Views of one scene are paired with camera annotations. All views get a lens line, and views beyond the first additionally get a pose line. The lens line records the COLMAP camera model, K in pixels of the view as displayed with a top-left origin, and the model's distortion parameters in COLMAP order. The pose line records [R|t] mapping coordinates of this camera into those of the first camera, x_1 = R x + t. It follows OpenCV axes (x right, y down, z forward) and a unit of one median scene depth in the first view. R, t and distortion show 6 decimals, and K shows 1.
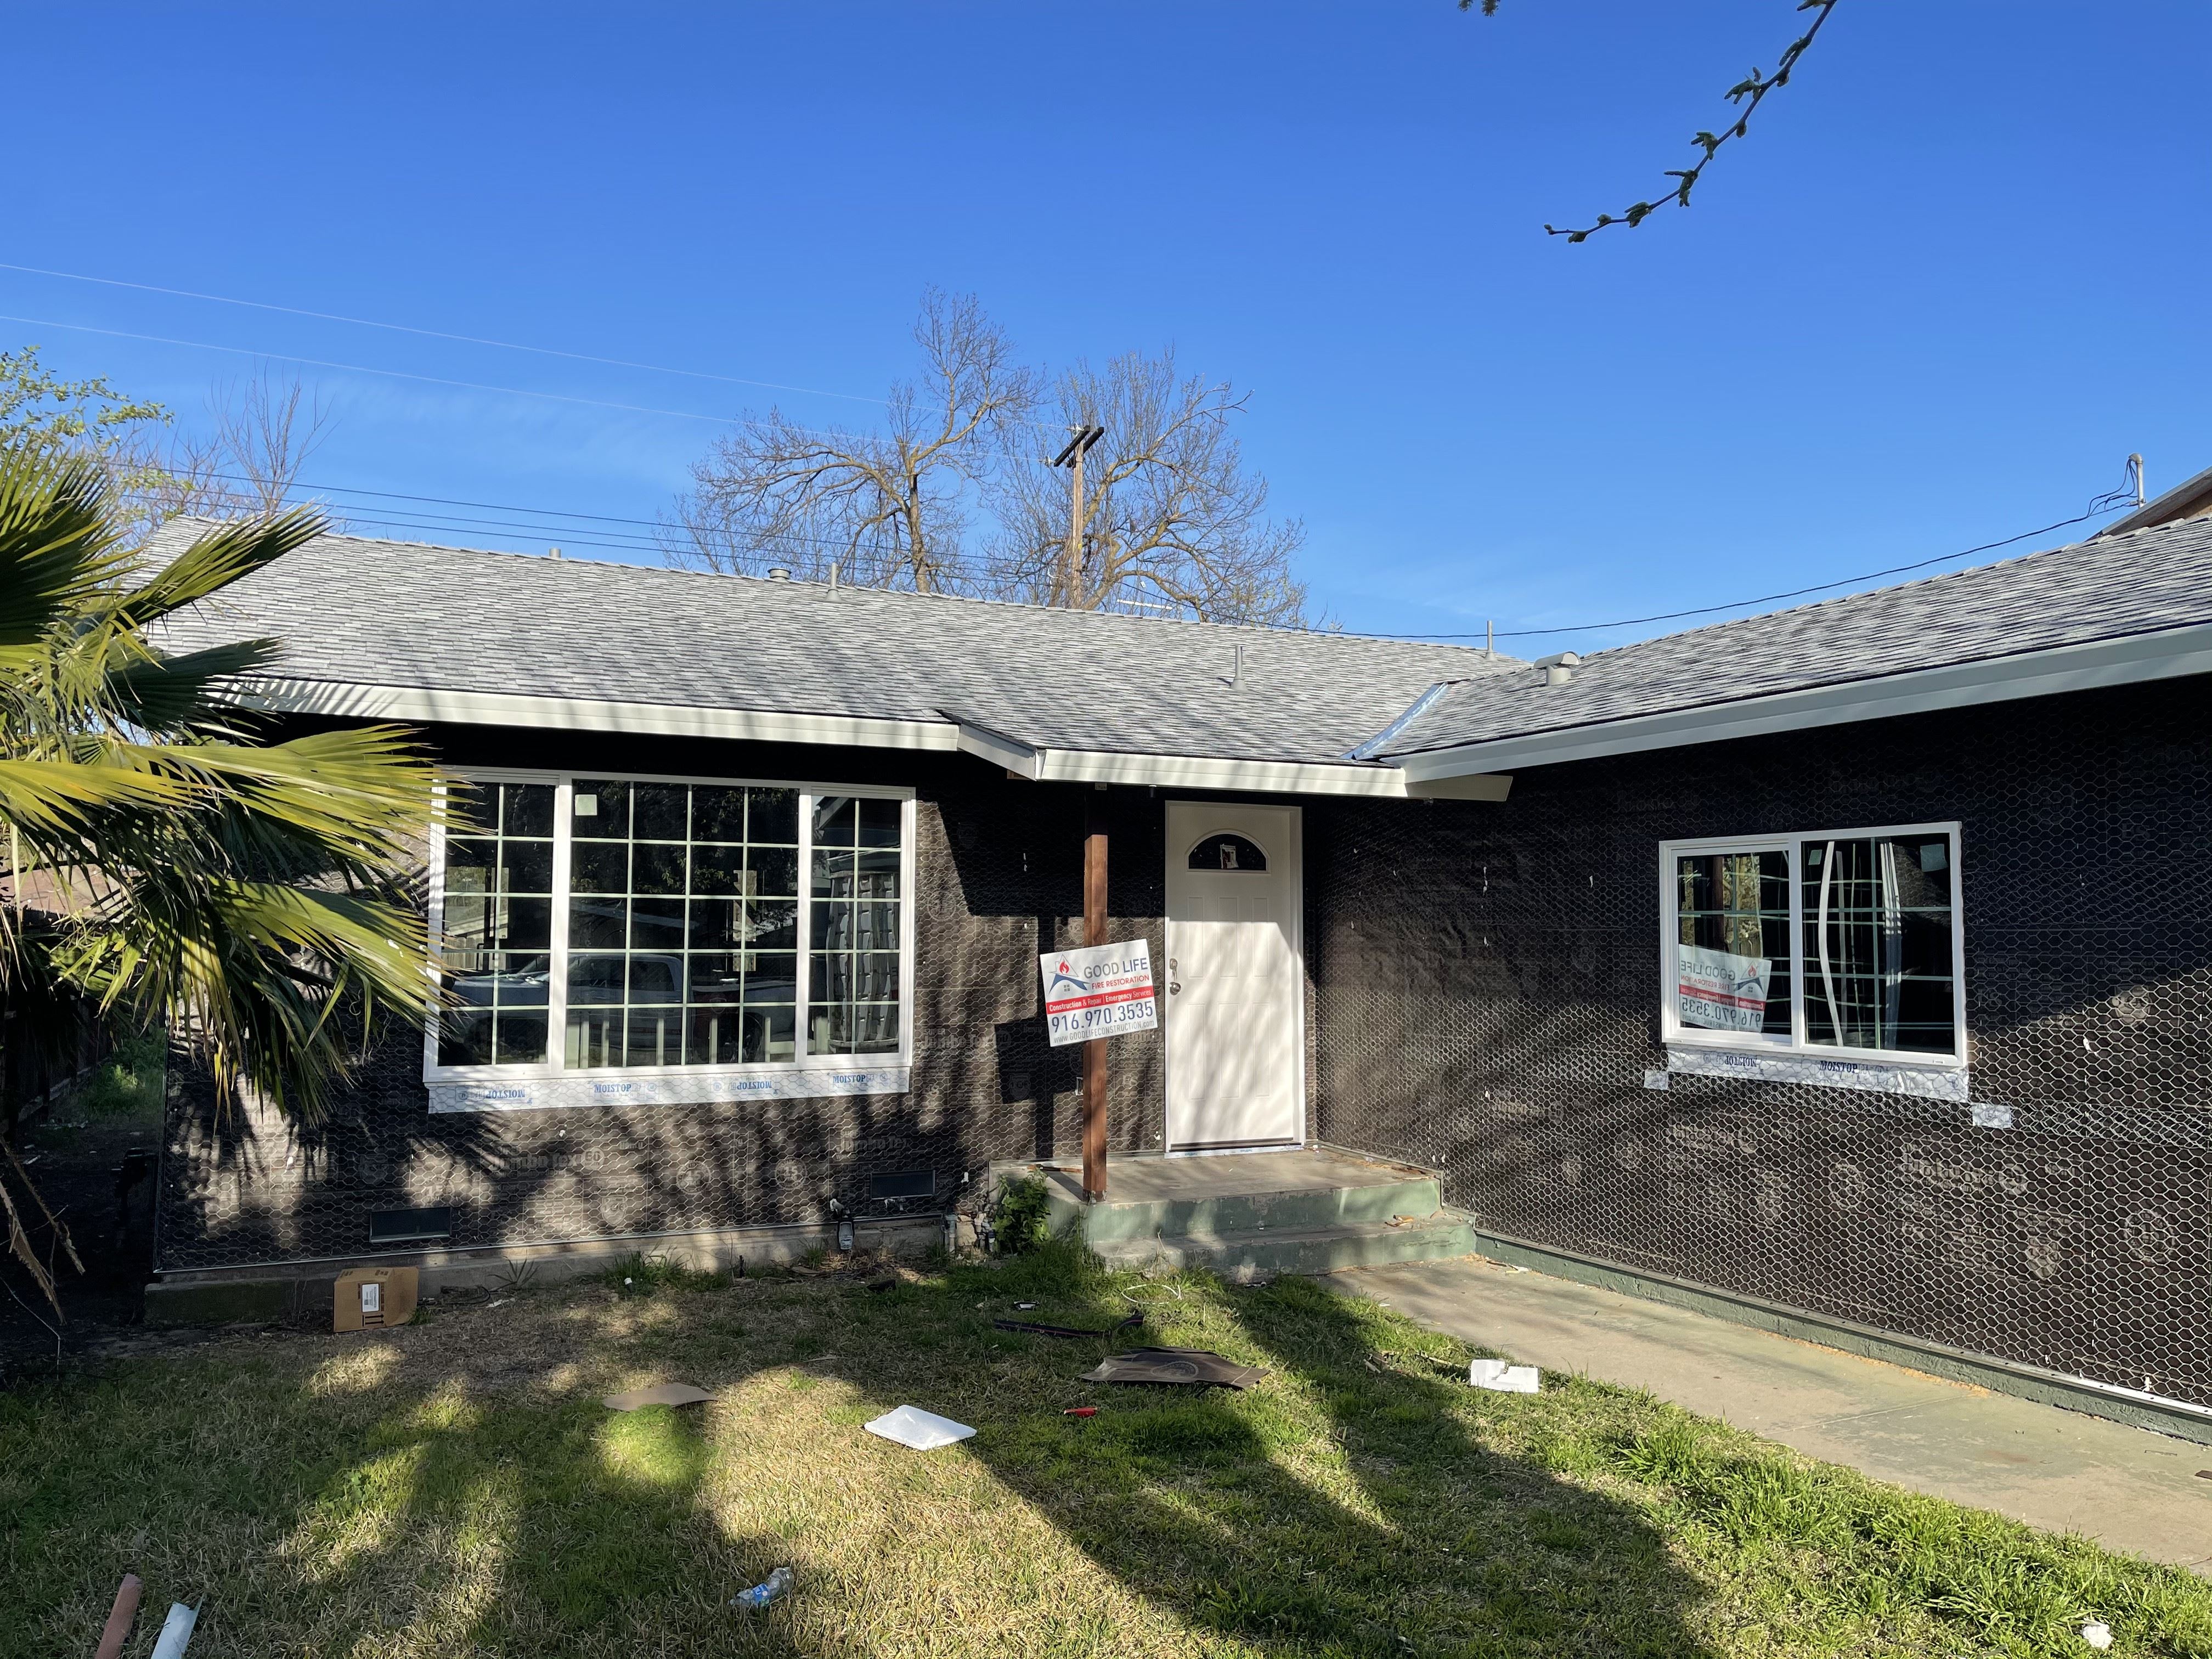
lens RADIAL K [[1679.4, 0, 1097.6], [0, 1679.4, 831.2], [0, 0, 1]] dist [0.068642, -0.093596]
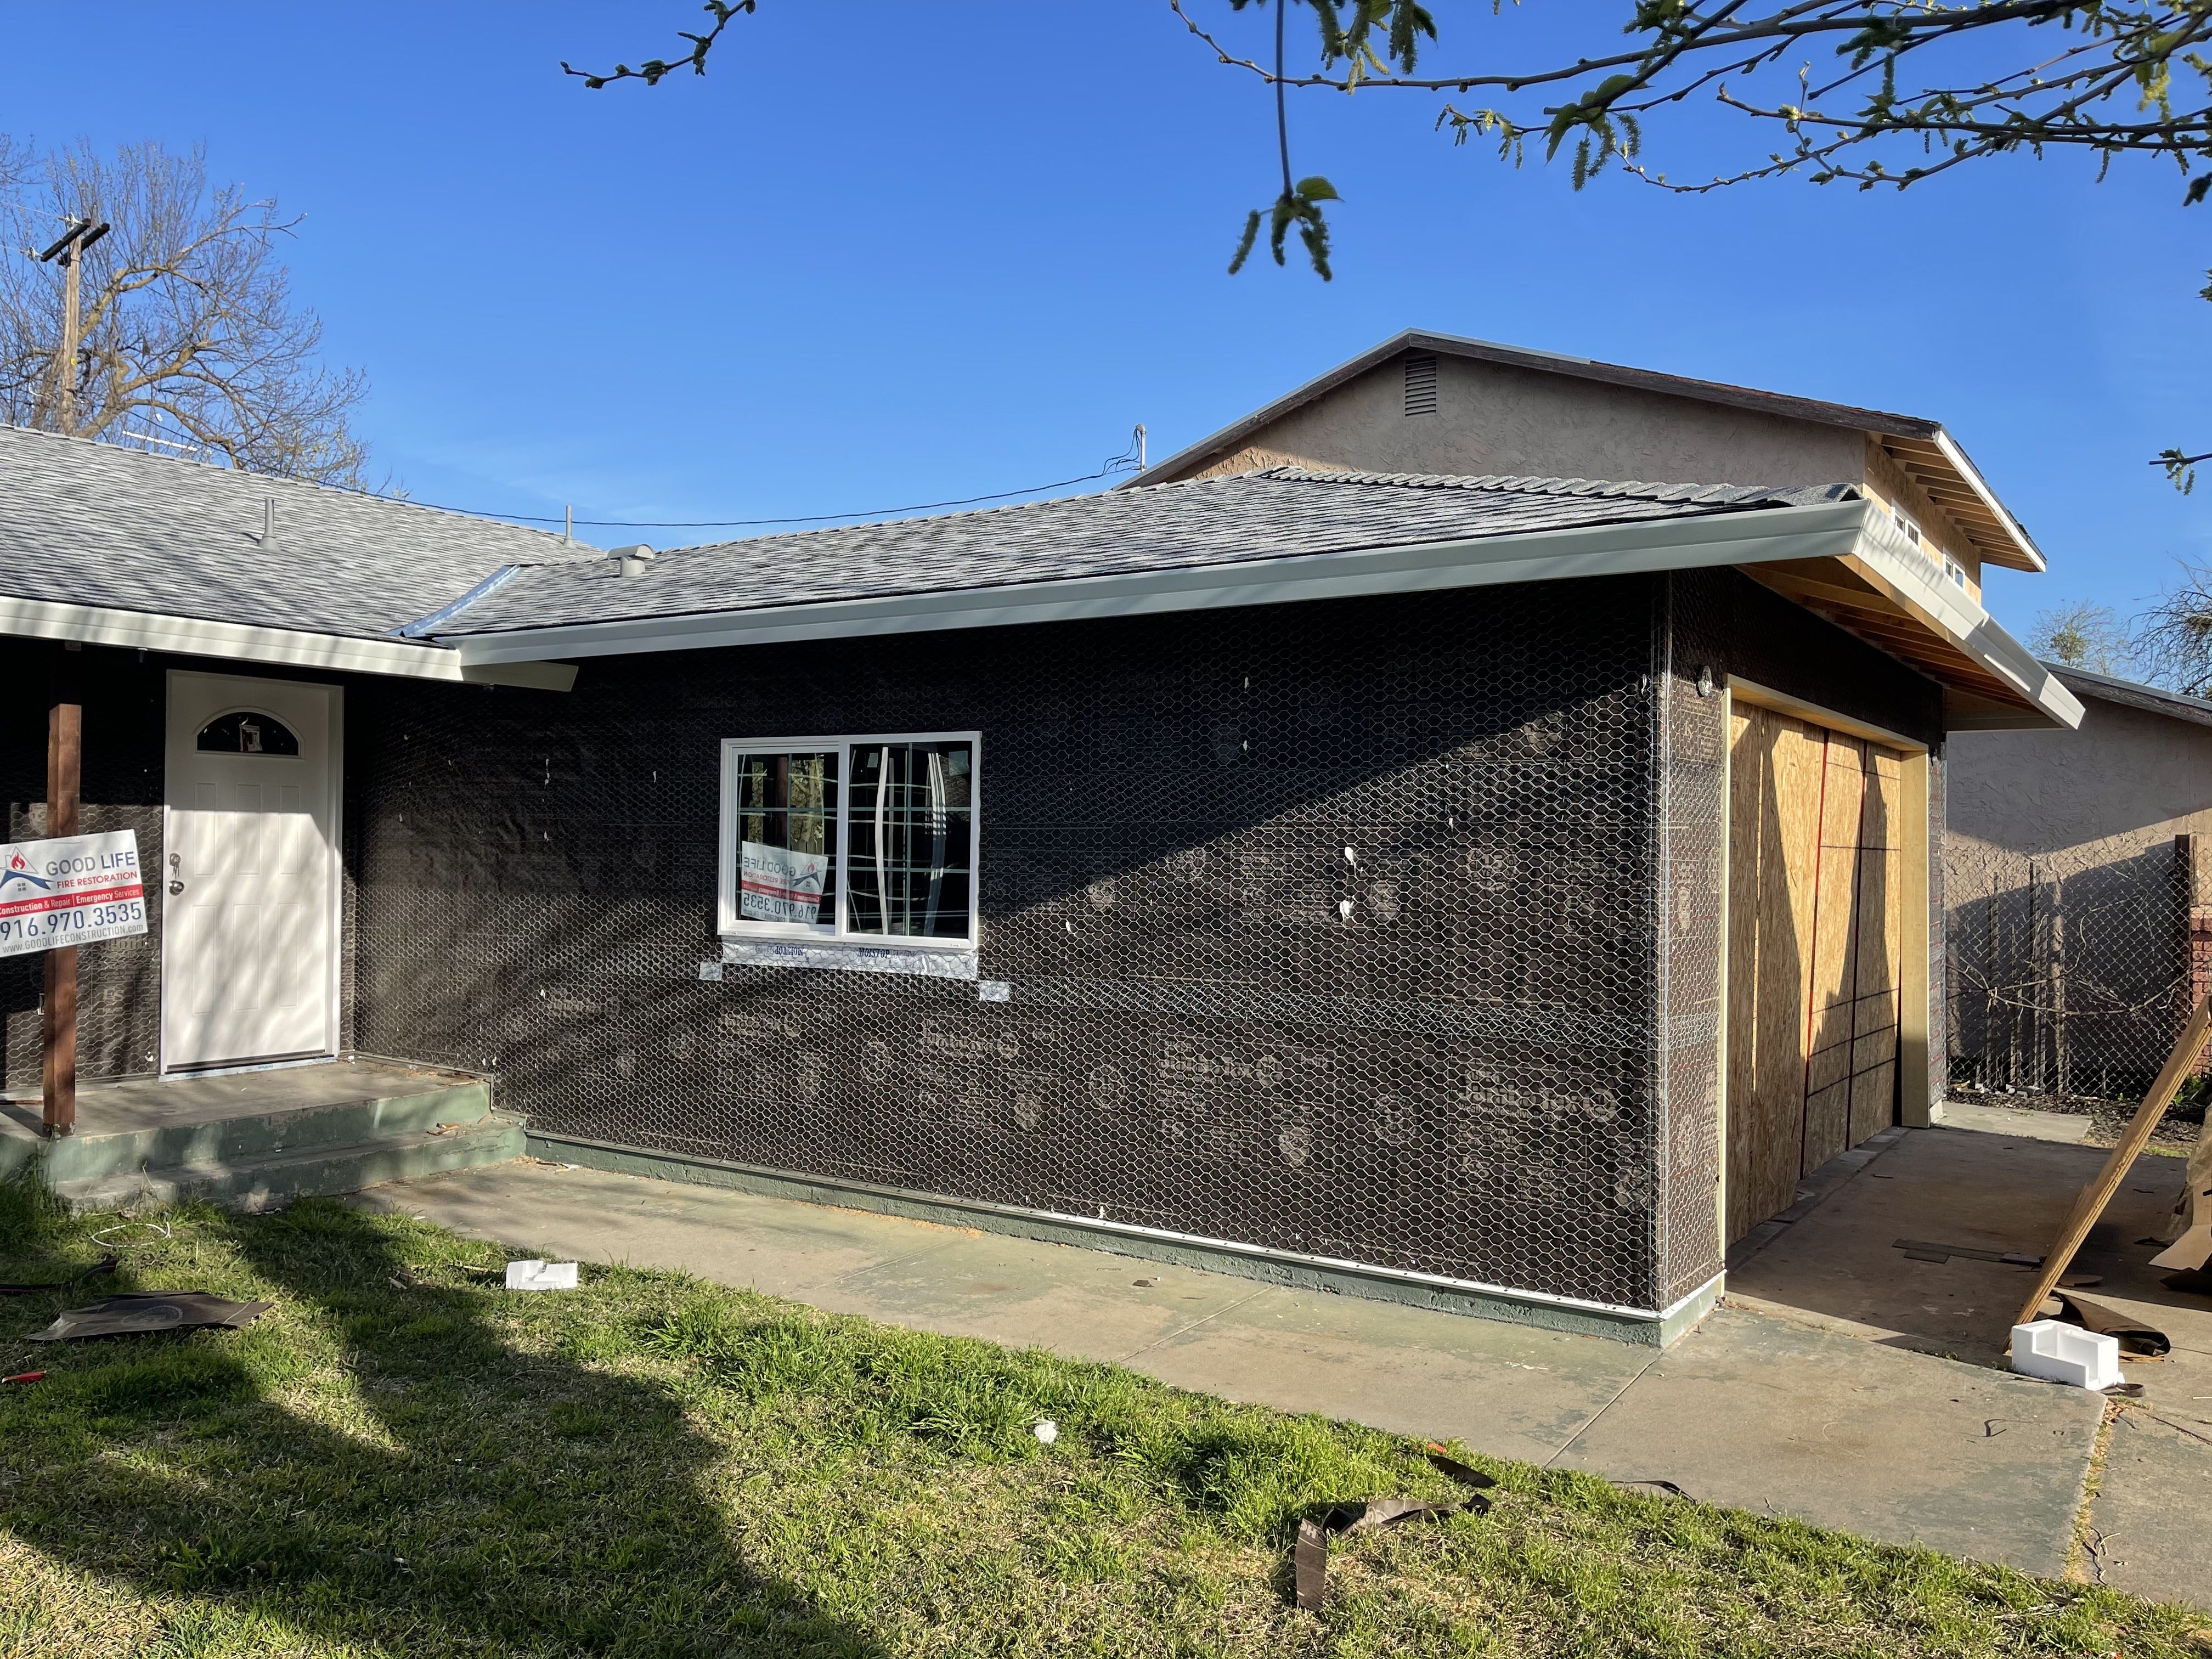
lens RADIAL K [[1679.4, 0, 1116.3], [0, 1679.4, 831.9], [0, 0, 1]] dist [0.068642, -0.093596]
pose [[0.858609, 0.011798, 0.512496, 0.015512], [-0.042210, 0.997967, 0.047741, 0.003270], [-0.510891, -0.062623, 0.857361, 0.002525]]
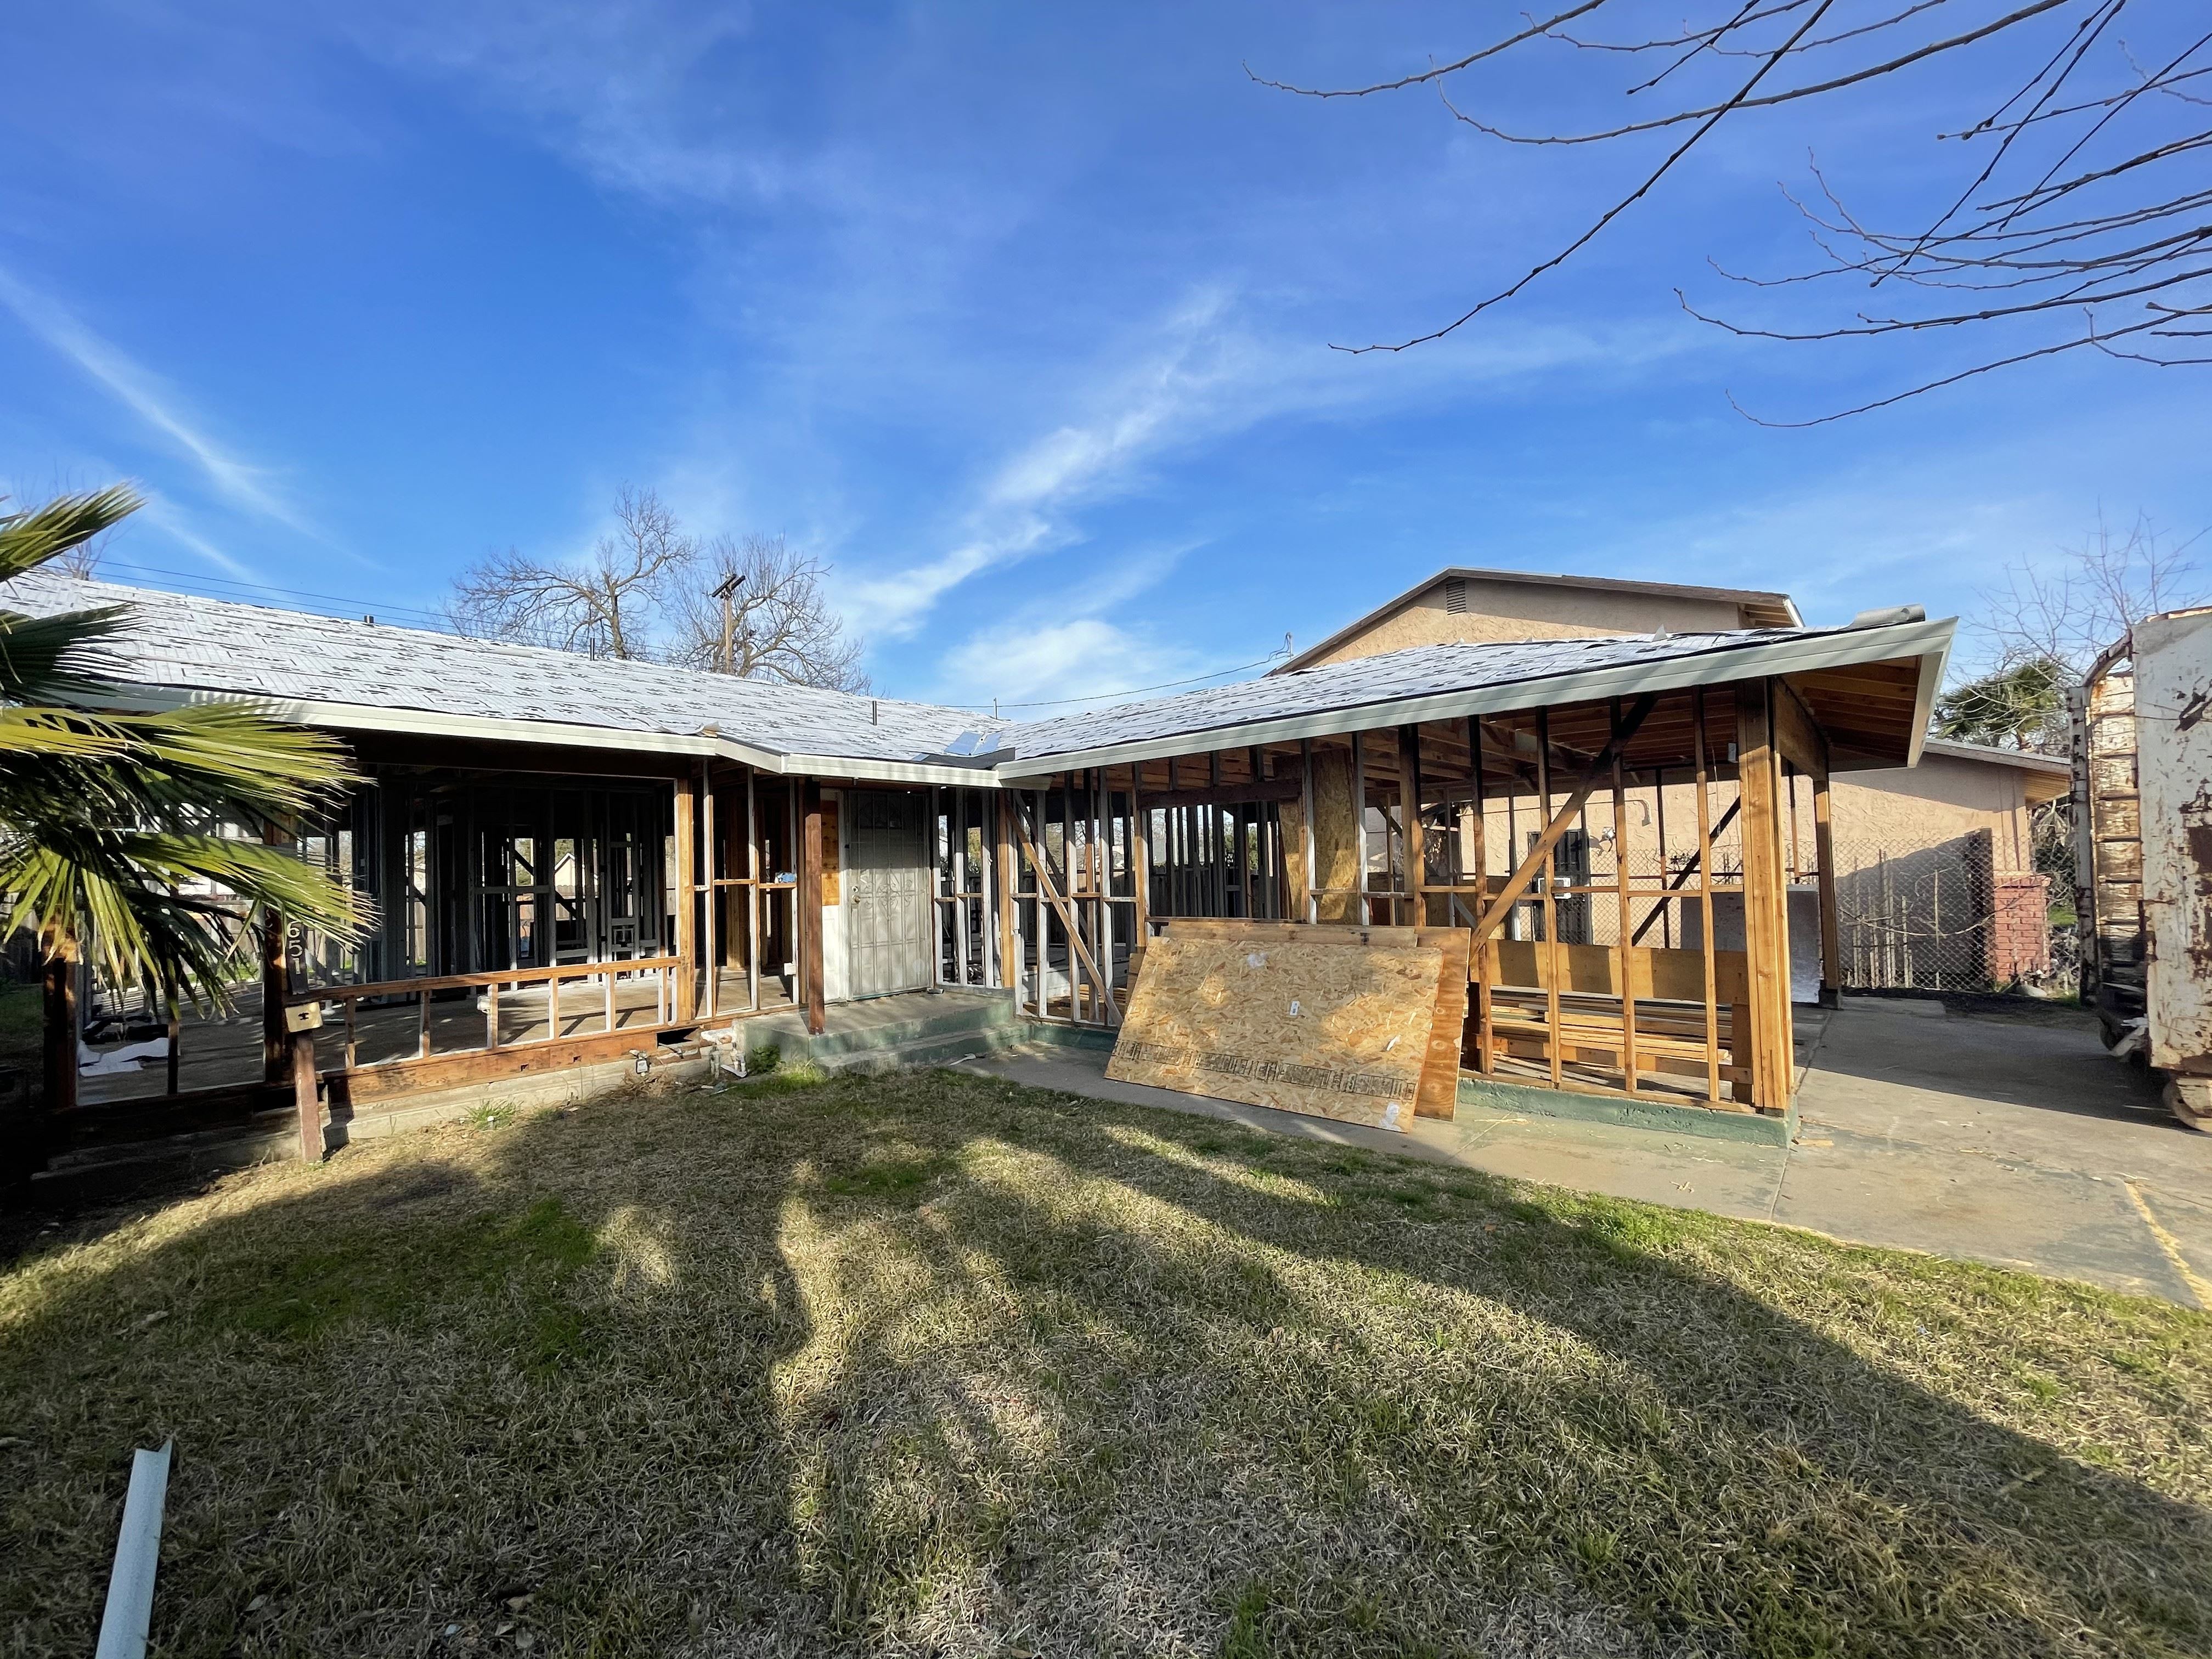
lens RADIAL K [[899.8, 0, 1091.6], [0, 899.8, 852.5], [0, 0, 1]] dist [-0.007621, 0.000300]
pose [[0.922587, -0.021187, 0.385206, -0.098976], [0.006807, 0.999229, 0.038657, 0.013494], [-0.385729, -0.033042, 0.922020, 0.109556]]
